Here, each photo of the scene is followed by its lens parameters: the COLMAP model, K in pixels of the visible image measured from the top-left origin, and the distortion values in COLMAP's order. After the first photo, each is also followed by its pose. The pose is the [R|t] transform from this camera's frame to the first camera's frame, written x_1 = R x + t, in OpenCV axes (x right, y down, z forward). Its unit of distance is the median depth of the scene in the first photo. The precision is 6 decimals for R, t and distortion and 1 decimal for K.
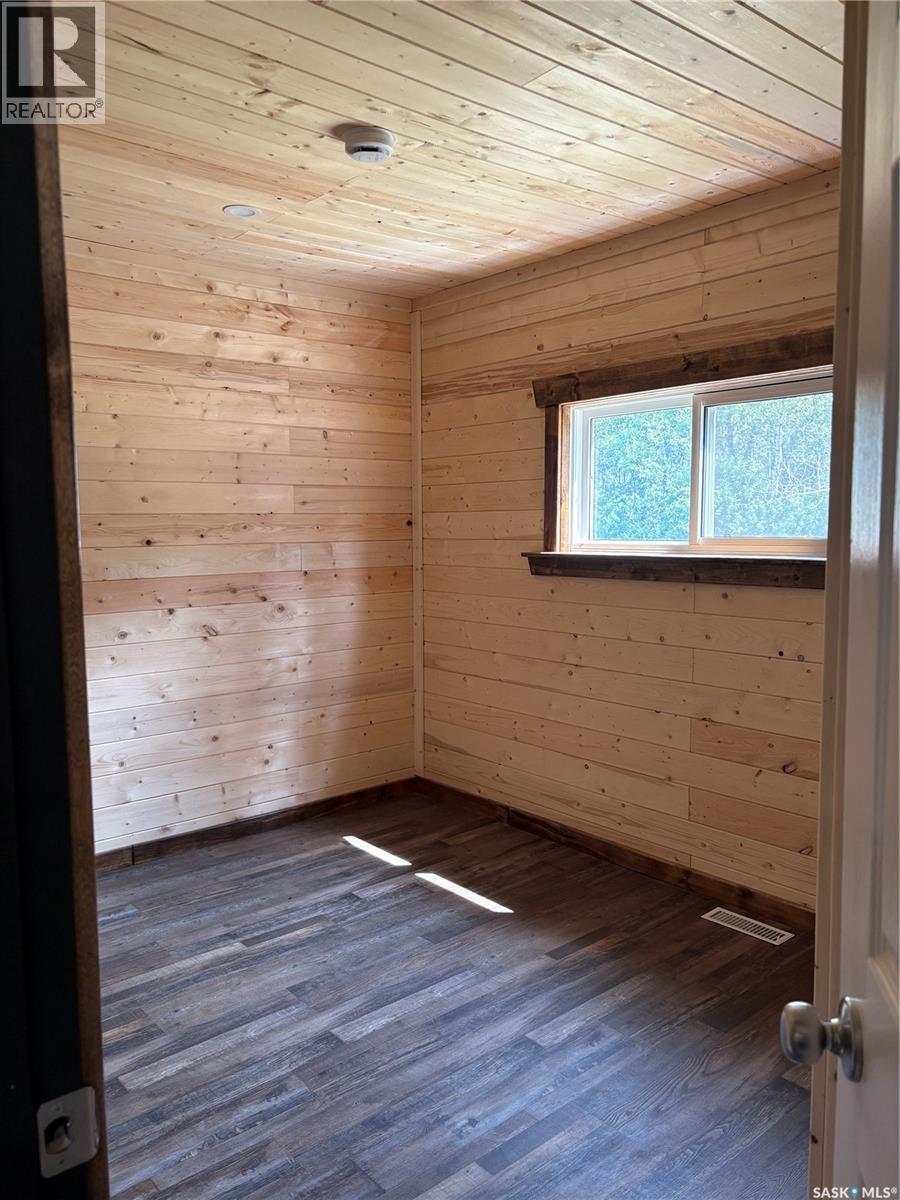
lens RADIAL K [[914.8, 0, 450.0], [0, 914.8, 600.0], [0, 0, 1]] dist [0.008000, 0.005053]
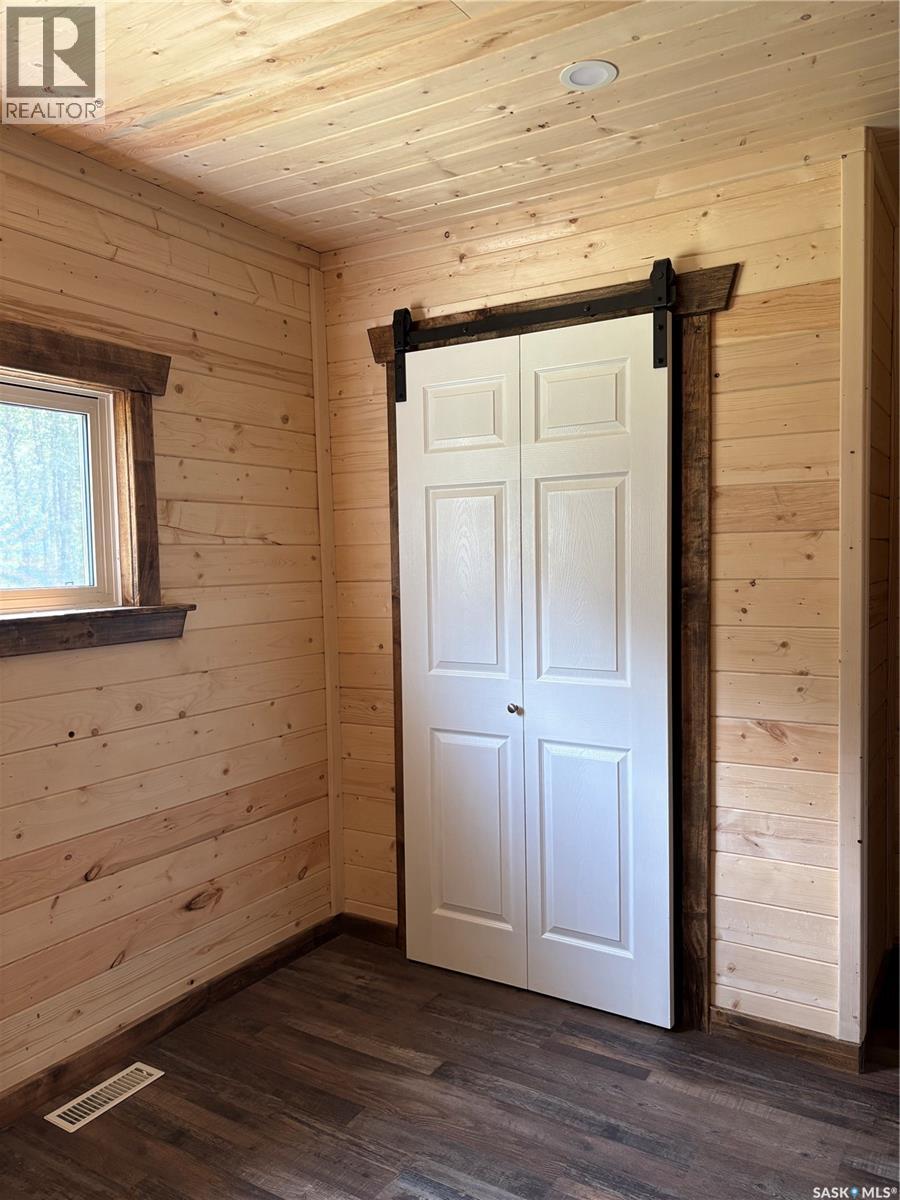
lens RADIAL K [[914.8, 0, 450.0], [0, 914.8, 600.0], [0, 0, 1]] dist [0.008000, 0.005053]
pose [[-0.306749, -0.030250, 0.951310, -0.482484], [0.103719, 0.992480, 0.065003, -0.073307], [-0.946122, 0.118609, -0.301305, 0.922458]]
